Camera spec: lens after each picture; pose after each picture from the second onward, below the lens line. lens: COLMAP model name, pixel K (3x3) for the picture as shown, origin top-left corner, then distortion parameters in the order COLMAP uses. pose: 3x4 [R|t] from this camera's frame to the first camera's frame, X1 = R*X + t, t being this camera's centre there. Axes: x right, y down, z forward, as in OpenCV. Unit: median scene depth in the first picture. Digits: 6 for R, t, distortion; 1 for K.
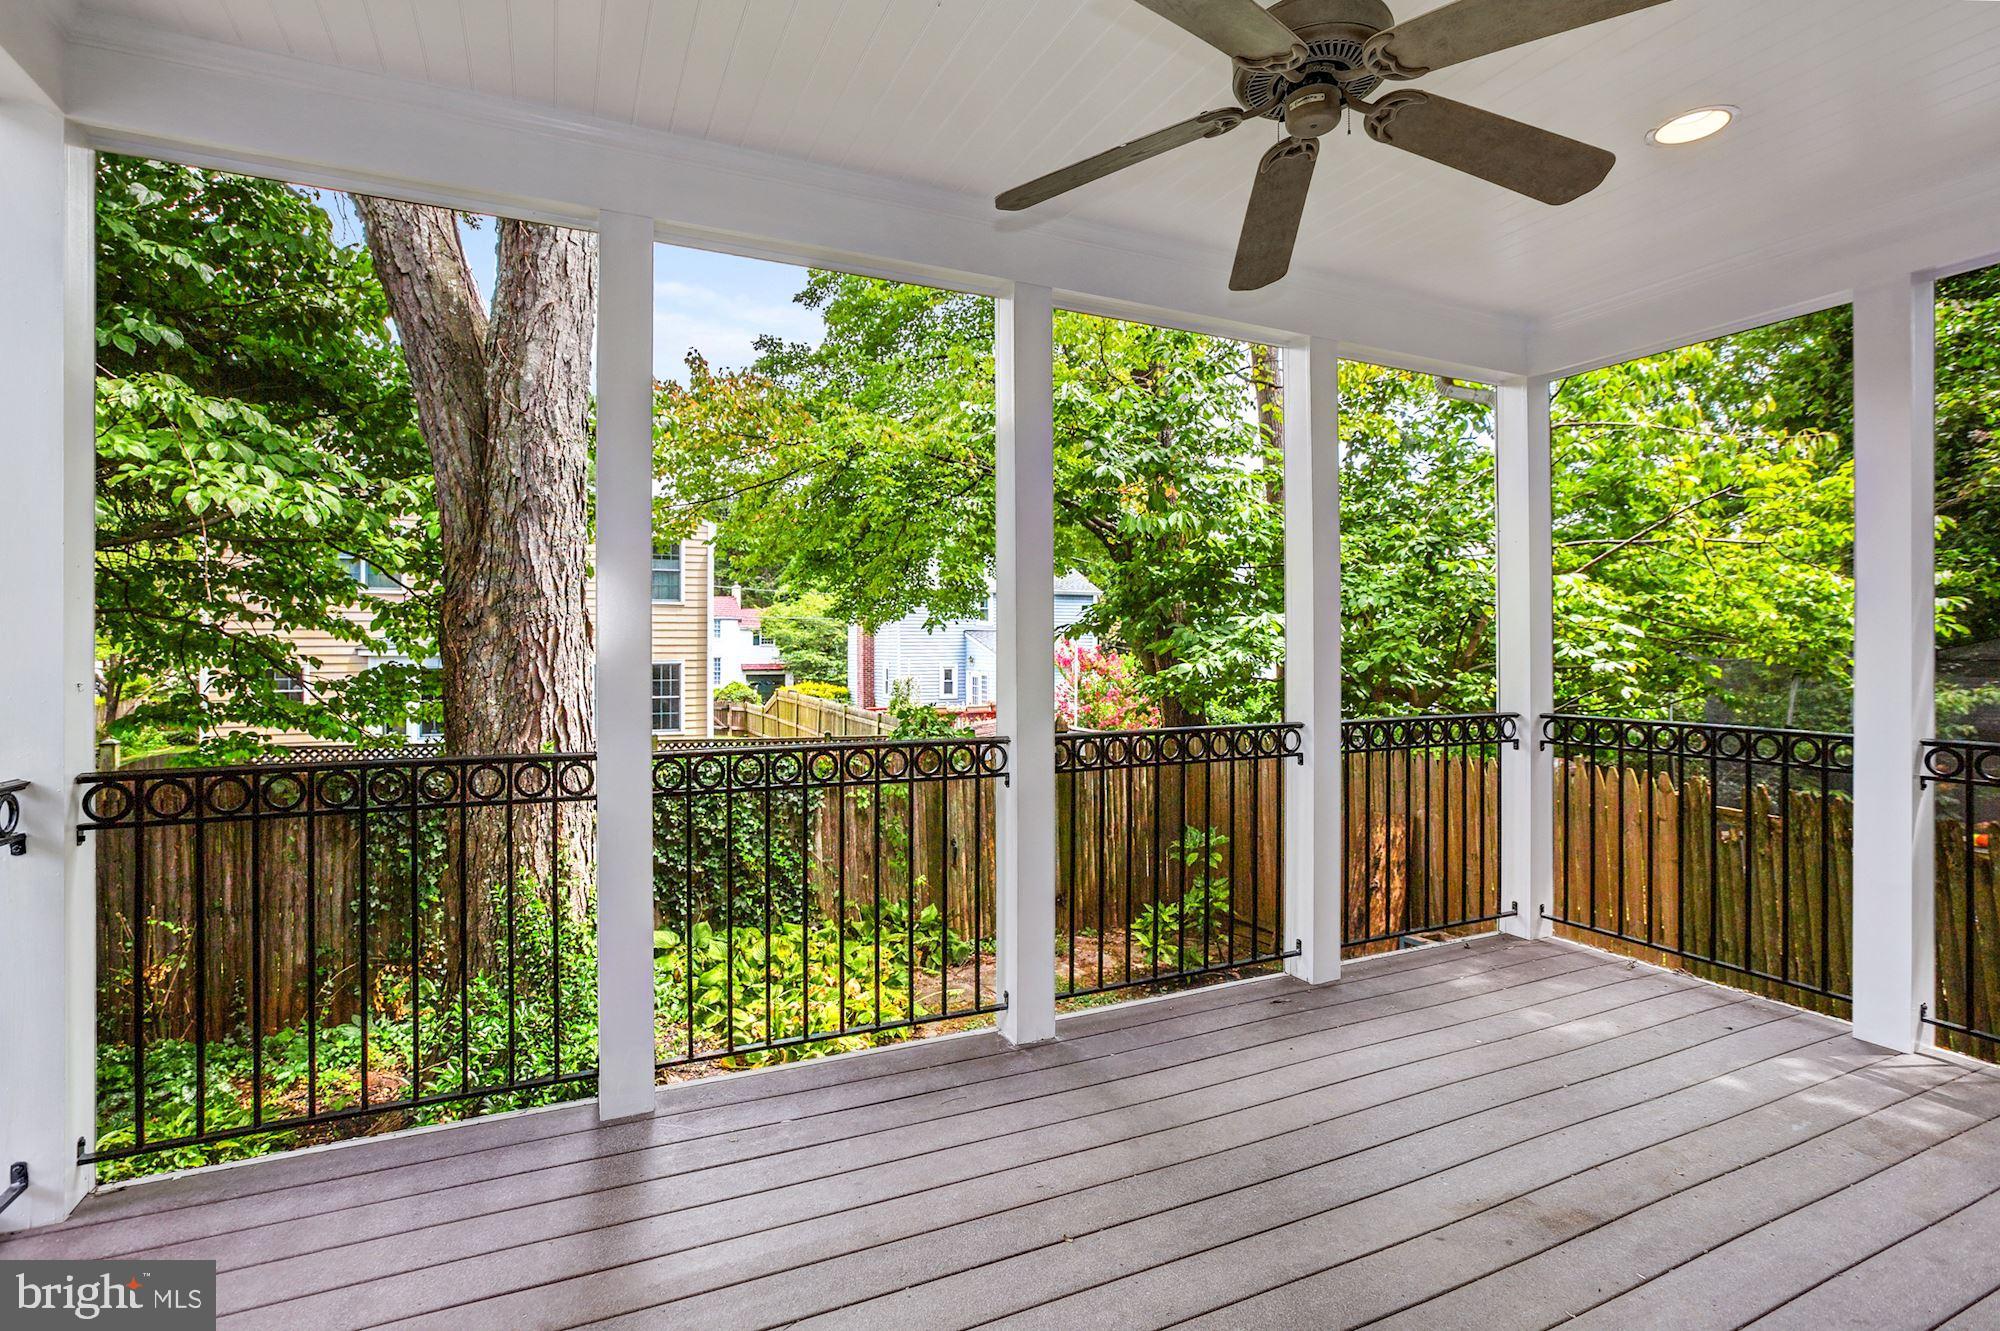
lens RADIAL K [[949.1, 0, 955.6], [0, 949.1, 642.7], [0, 0, 1]] dist [-0.058434, 0.019071]
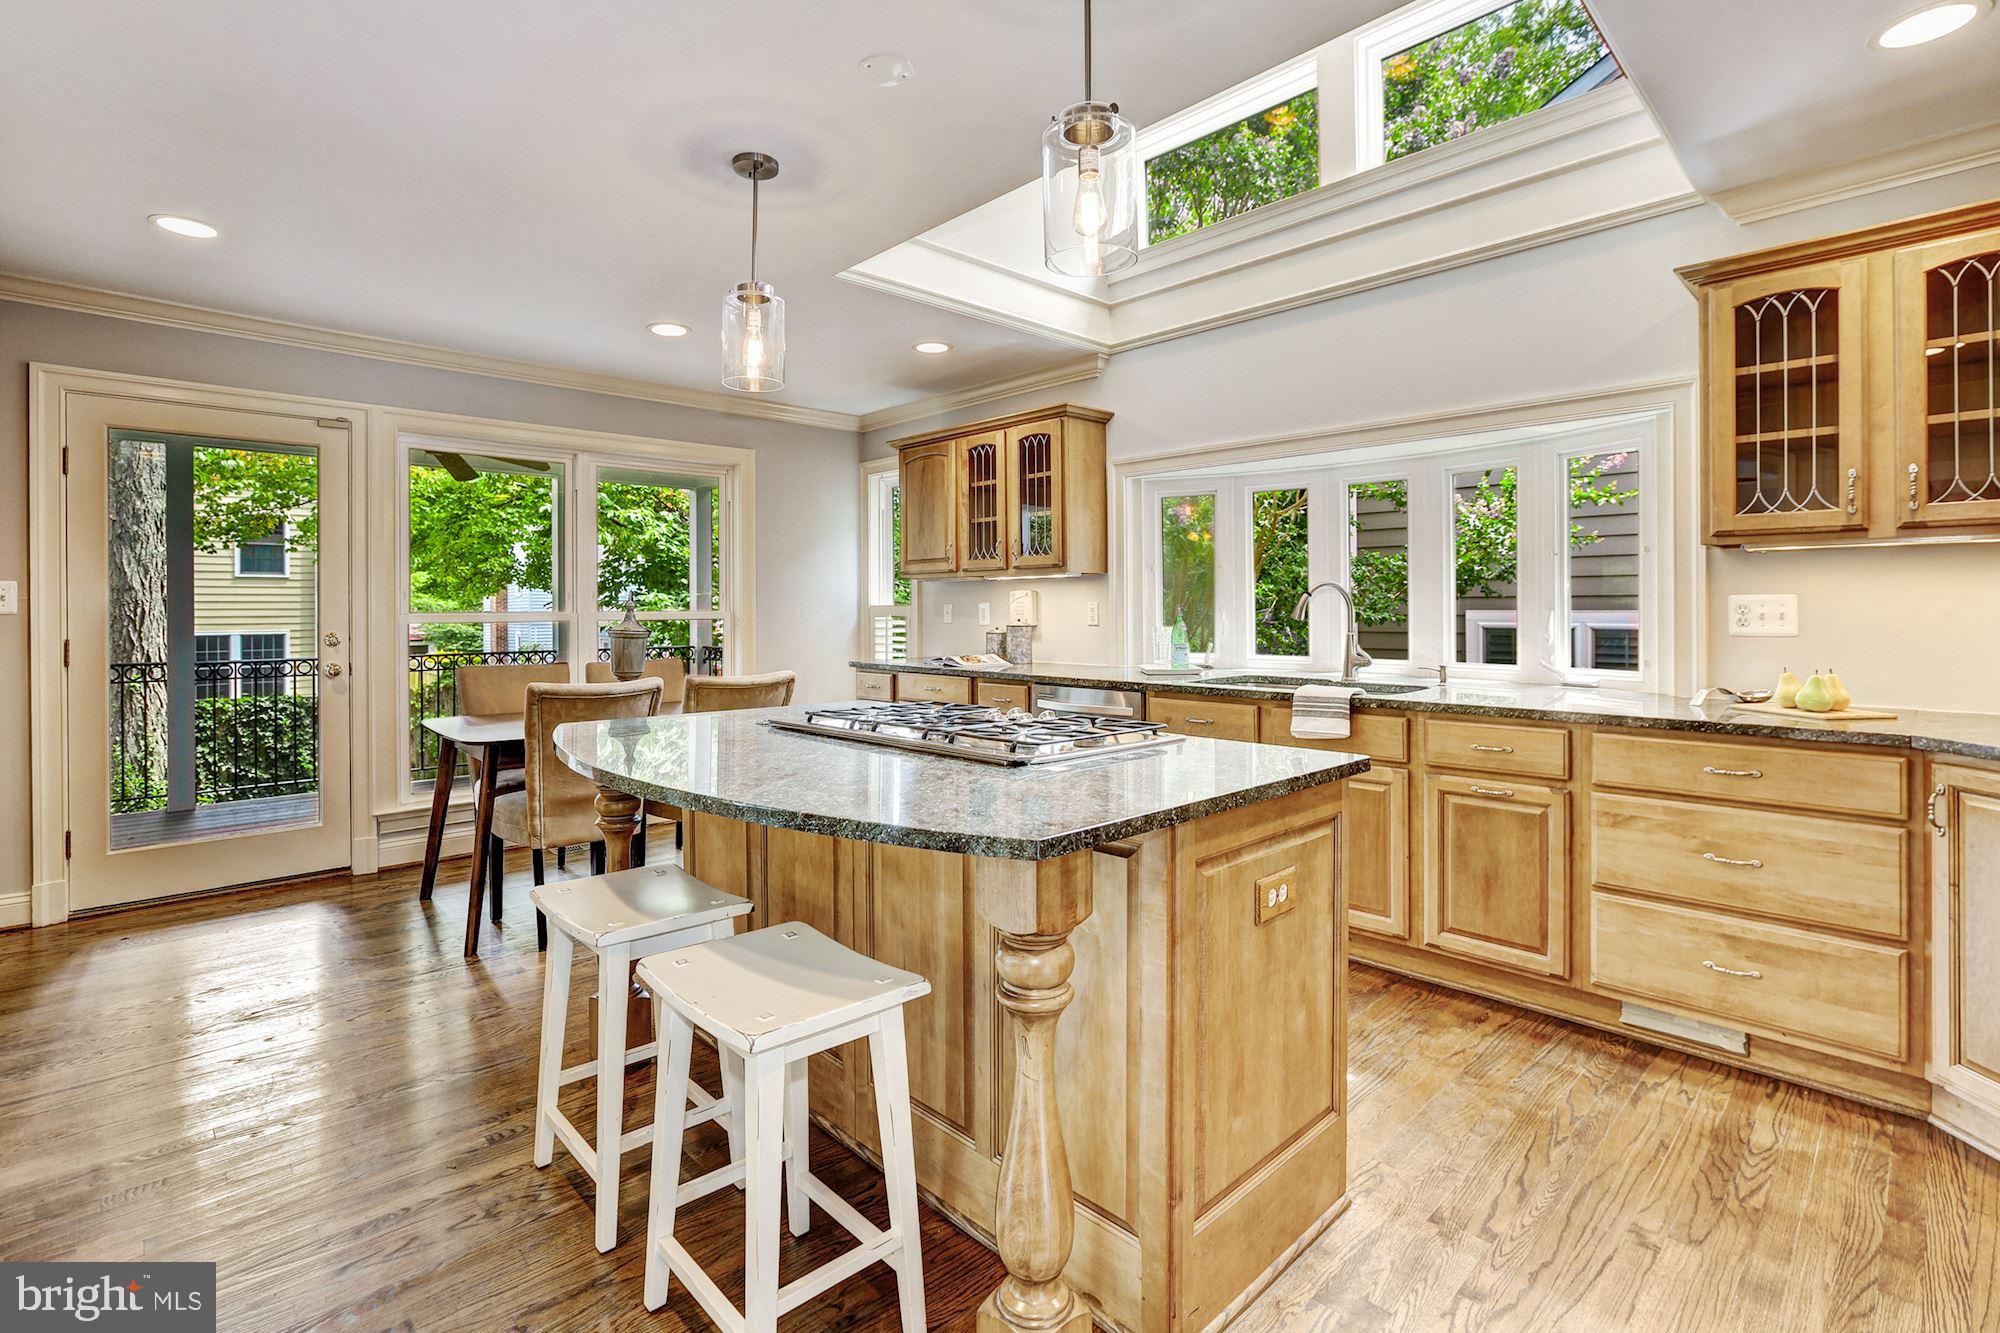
lens RADIAL K [[934.8, 0, 984.9], [0, 934.8, 610.5], [0, 0, 1]] dist [-0.055853, 0.027342]
pose [[0.938478, -0.004568, 0.345309, 0.242860], [0.004640, 0.999989, 0.000618, -0.002873], [-0.345309, 0.001022, 0.938489, -0.594199]]
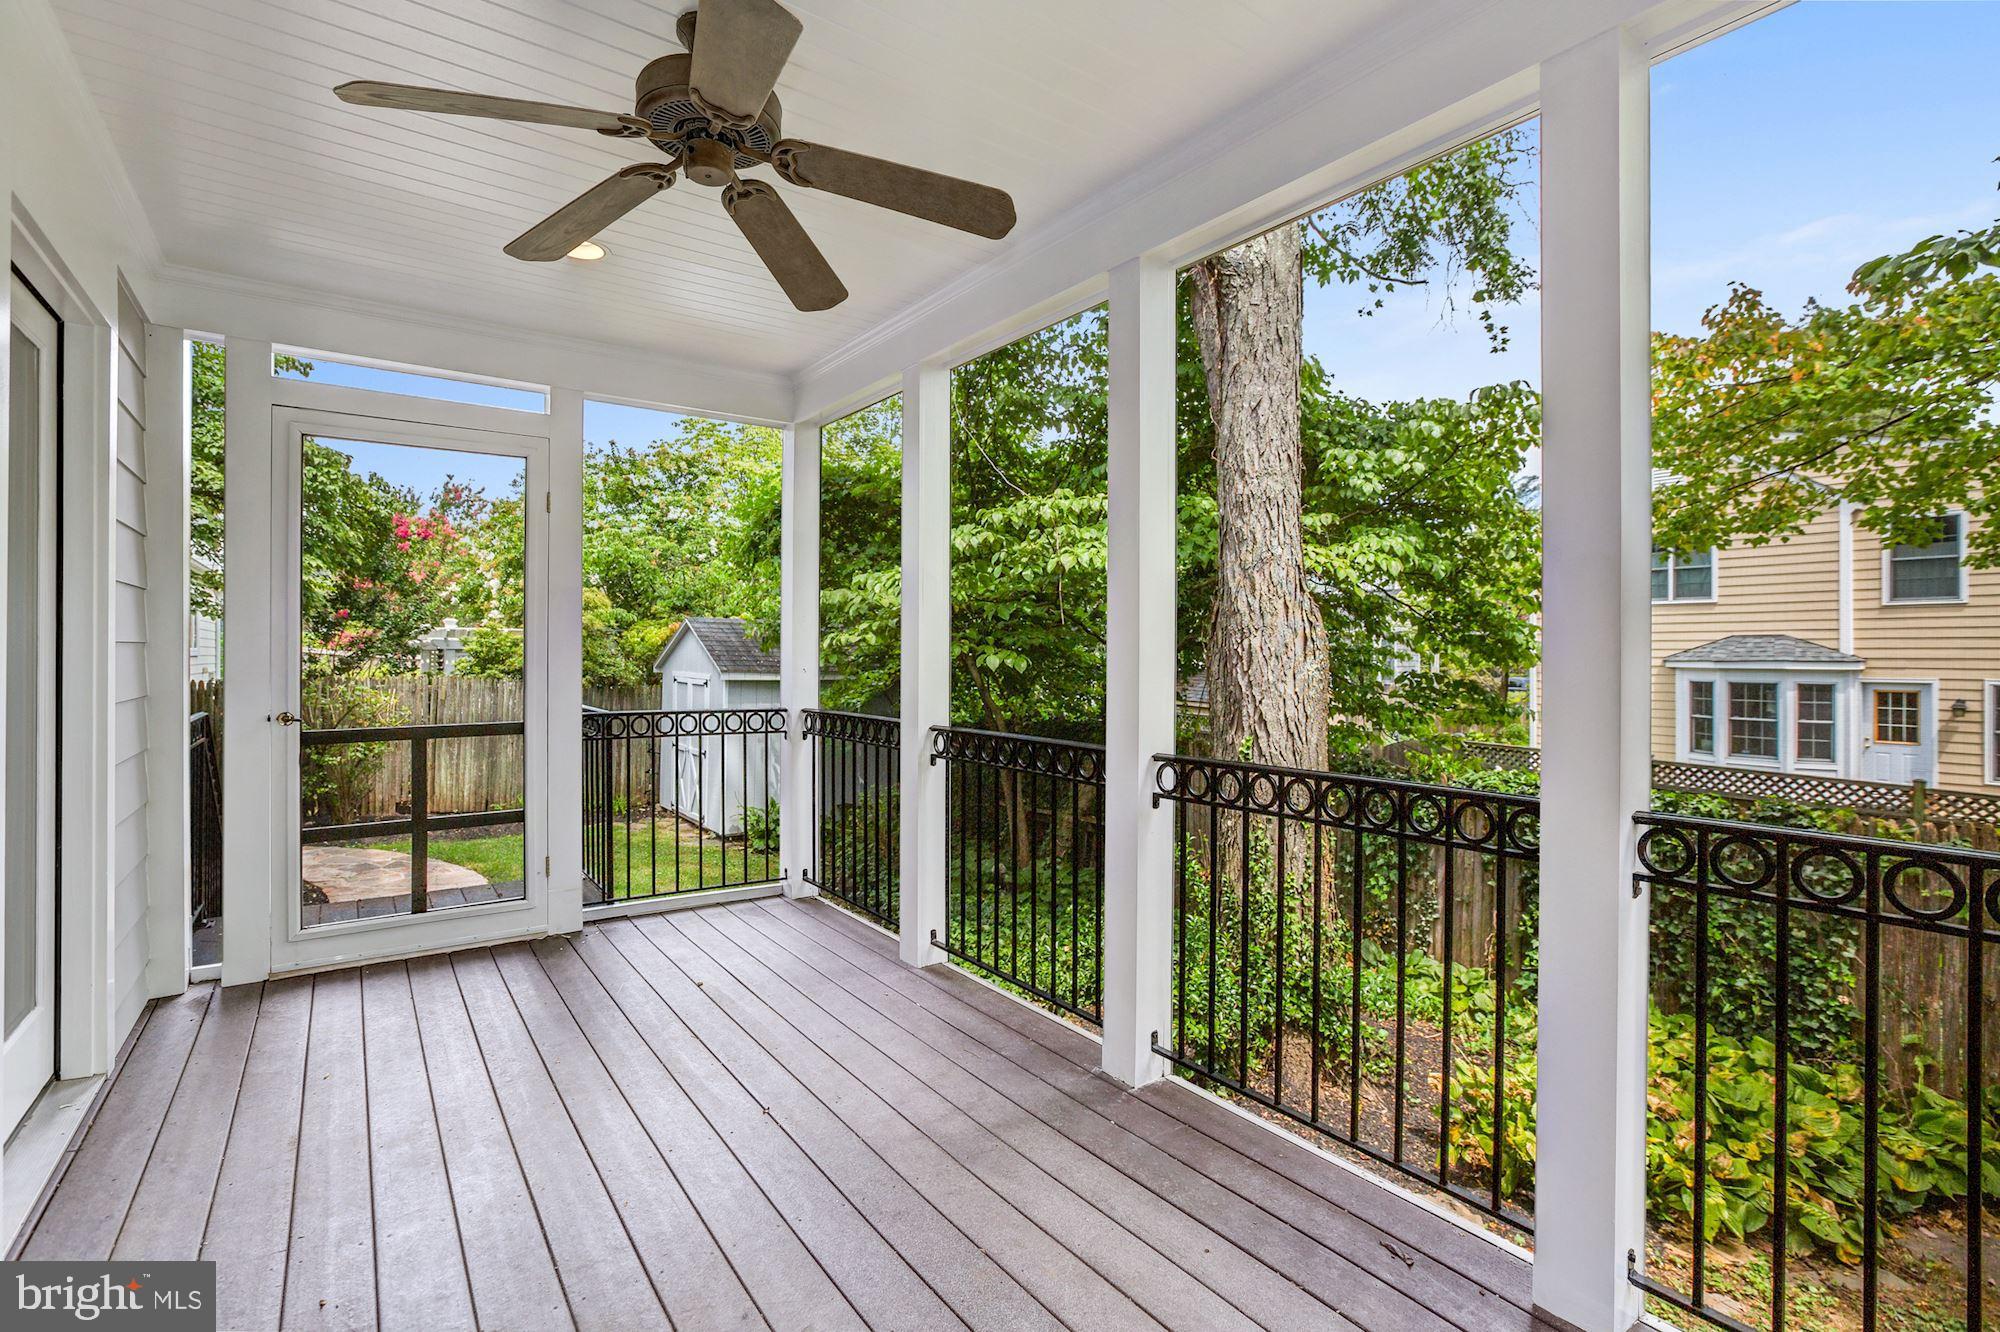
lens RADIAL K [[919.1, 0, 1000.3], [0, 919.1, 657.0], [0, 0, 1]] dist [-0.050339, 0.016801]
pose [[0.208623, 0.006401, -0.977975, 0.342058], [-0.004193, 0.999975, 0.005650, 0.000418], [0.977987, 0.002922, 0.208645, 0.253727]]
